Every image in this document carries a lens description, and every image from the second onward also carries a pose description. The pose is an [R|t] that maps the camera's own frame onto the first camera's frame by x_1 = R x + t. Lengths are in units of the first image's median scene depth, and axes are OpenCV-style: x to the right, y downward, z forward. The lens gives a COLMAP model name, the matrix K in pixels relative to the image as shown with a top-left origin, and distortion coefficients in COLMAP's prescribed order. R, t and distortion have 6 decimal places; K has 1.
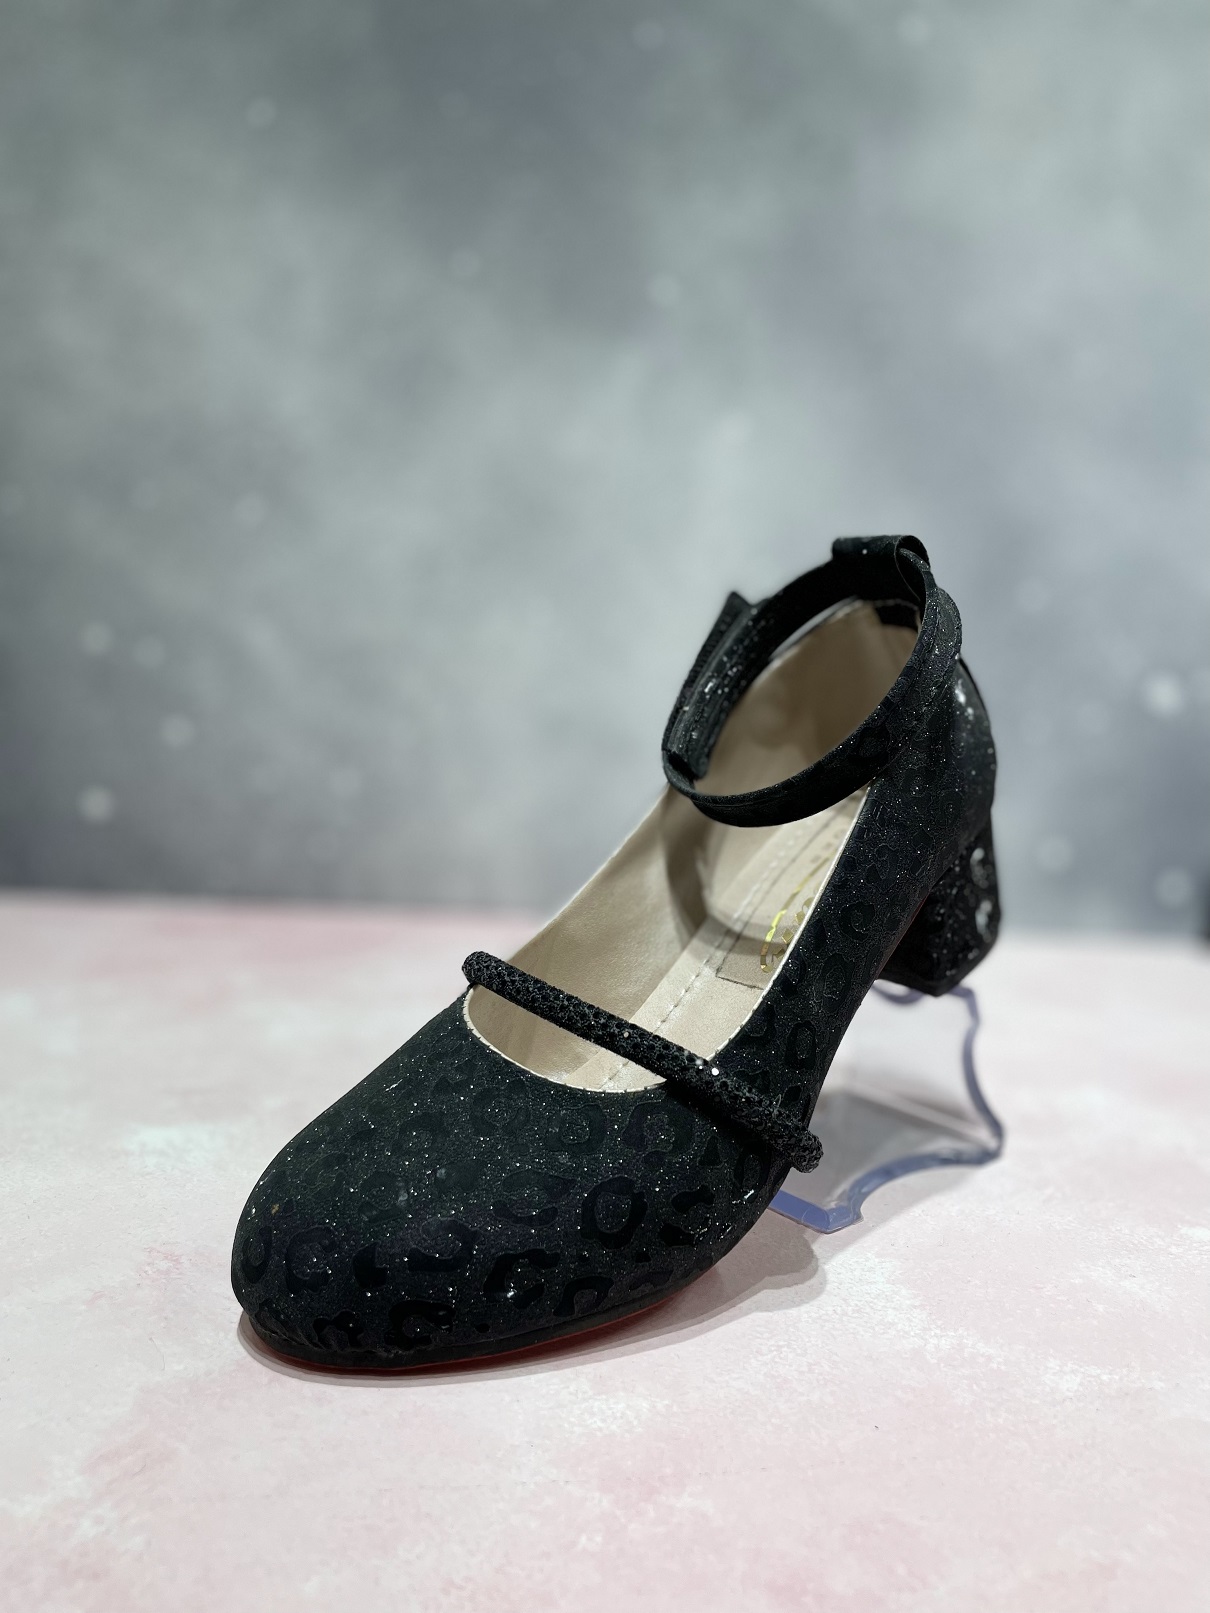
lens RADIAL K [[1281.5, 0, 607.2], [0, 1281.5, 795.0], [0, 0, 1]] dist [0.041843, -0.088160]
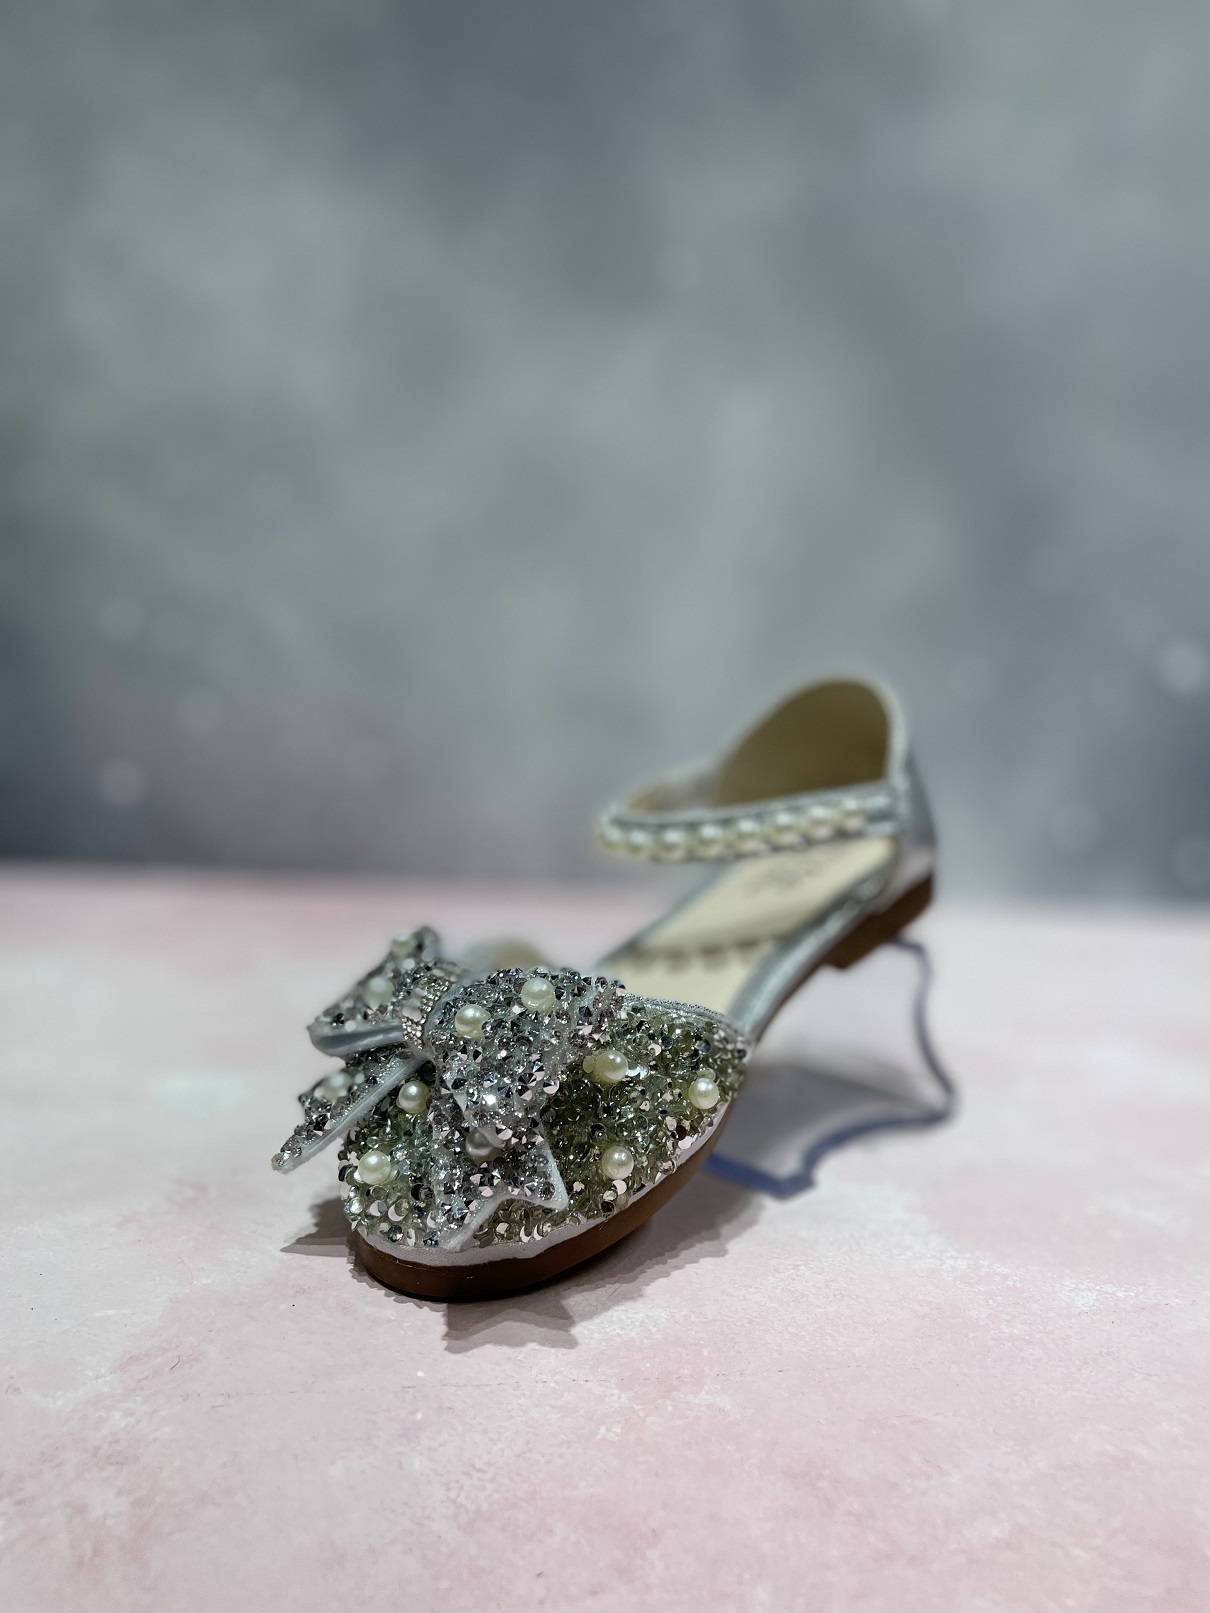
lens RADIAL K [[1281.5, 0, 606.0], [0, 1281.5, 810.5], [0, 0, 1]] dist [0.041843, -0.088160]
pose [[0.999788, -0.008441, -0.018793, 0.006174], [0.008471, 0.999963, 0.001506, 0.071668], [0.018780, -0.001665, 0.999822, -0.016027]]
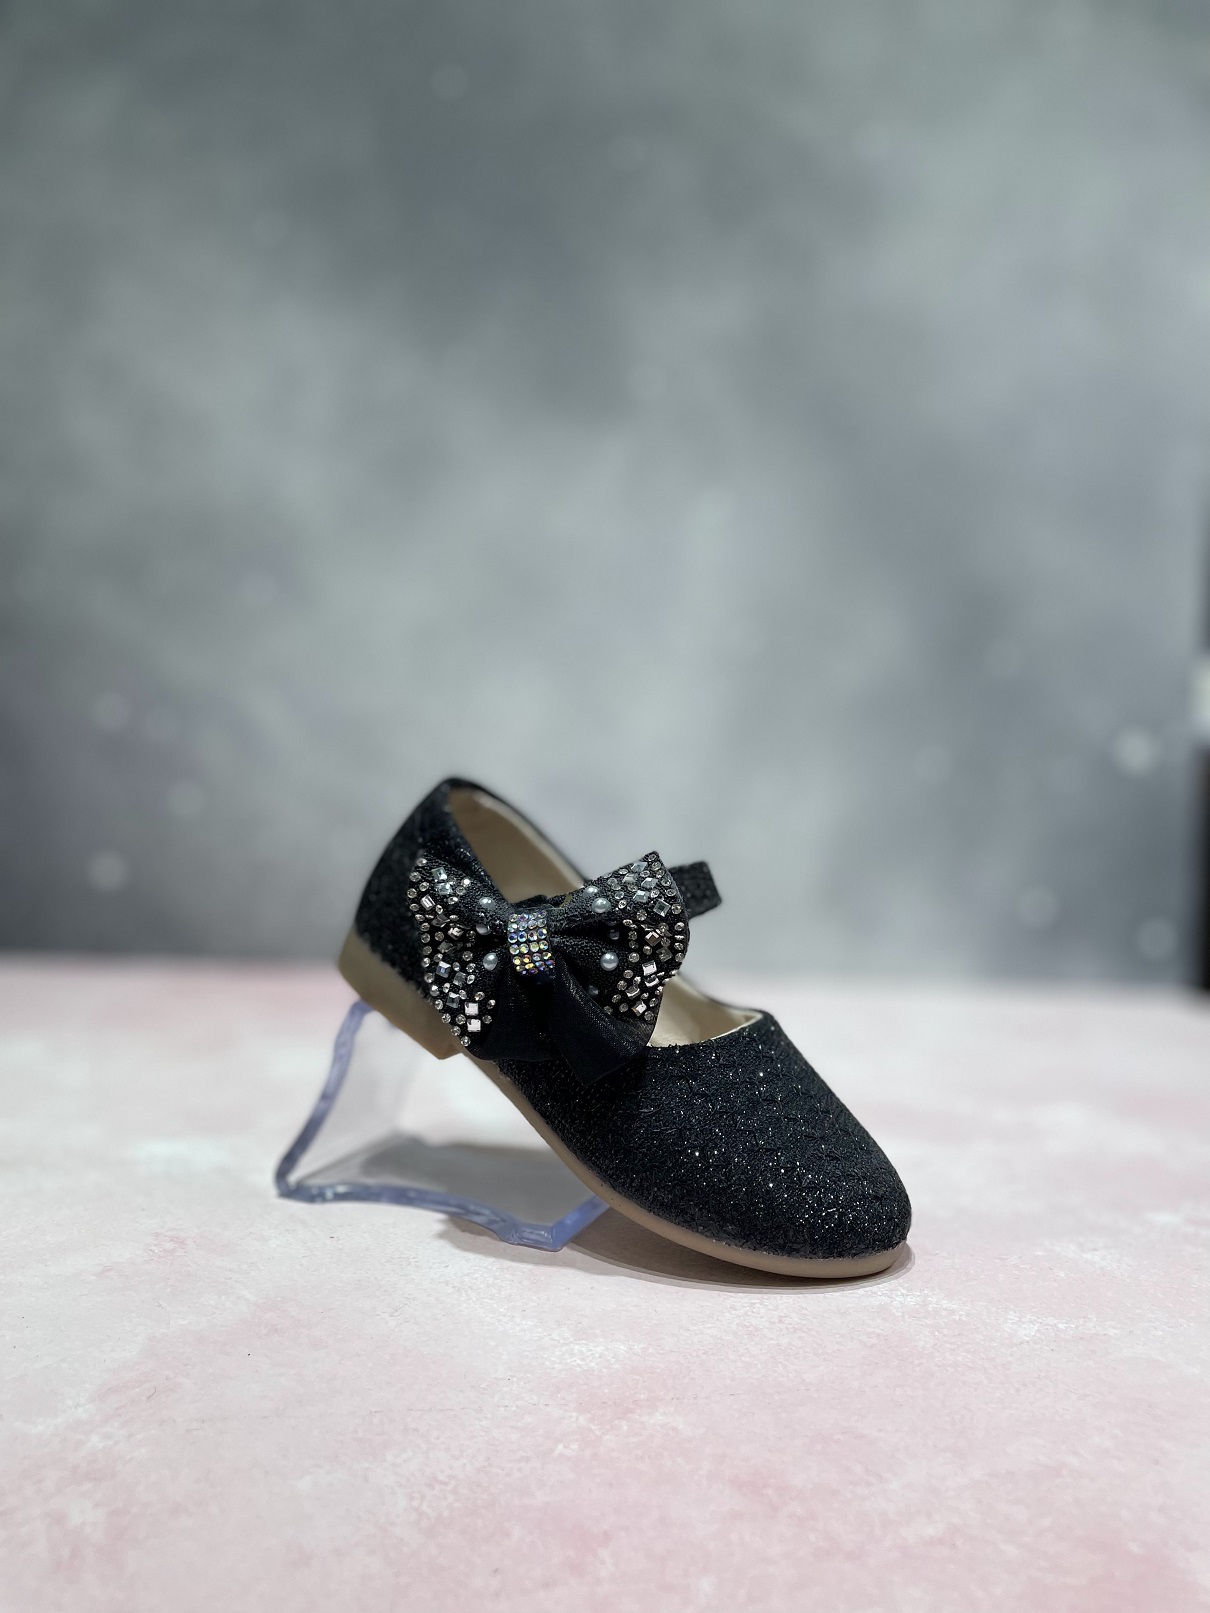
lens RADIAL K [[1281.5, 0, 608.5], [0, 1281.5, 804.2], [0, 0, 1]] dist [0.041843, -0.088160]
pose [[0.999835, -0.017598, -0.004494, 0.029664], [0.017164, 0.996388, -0.083160, 0.113250], [0.005941, 0.083069, 0.996526, -0.091464]]
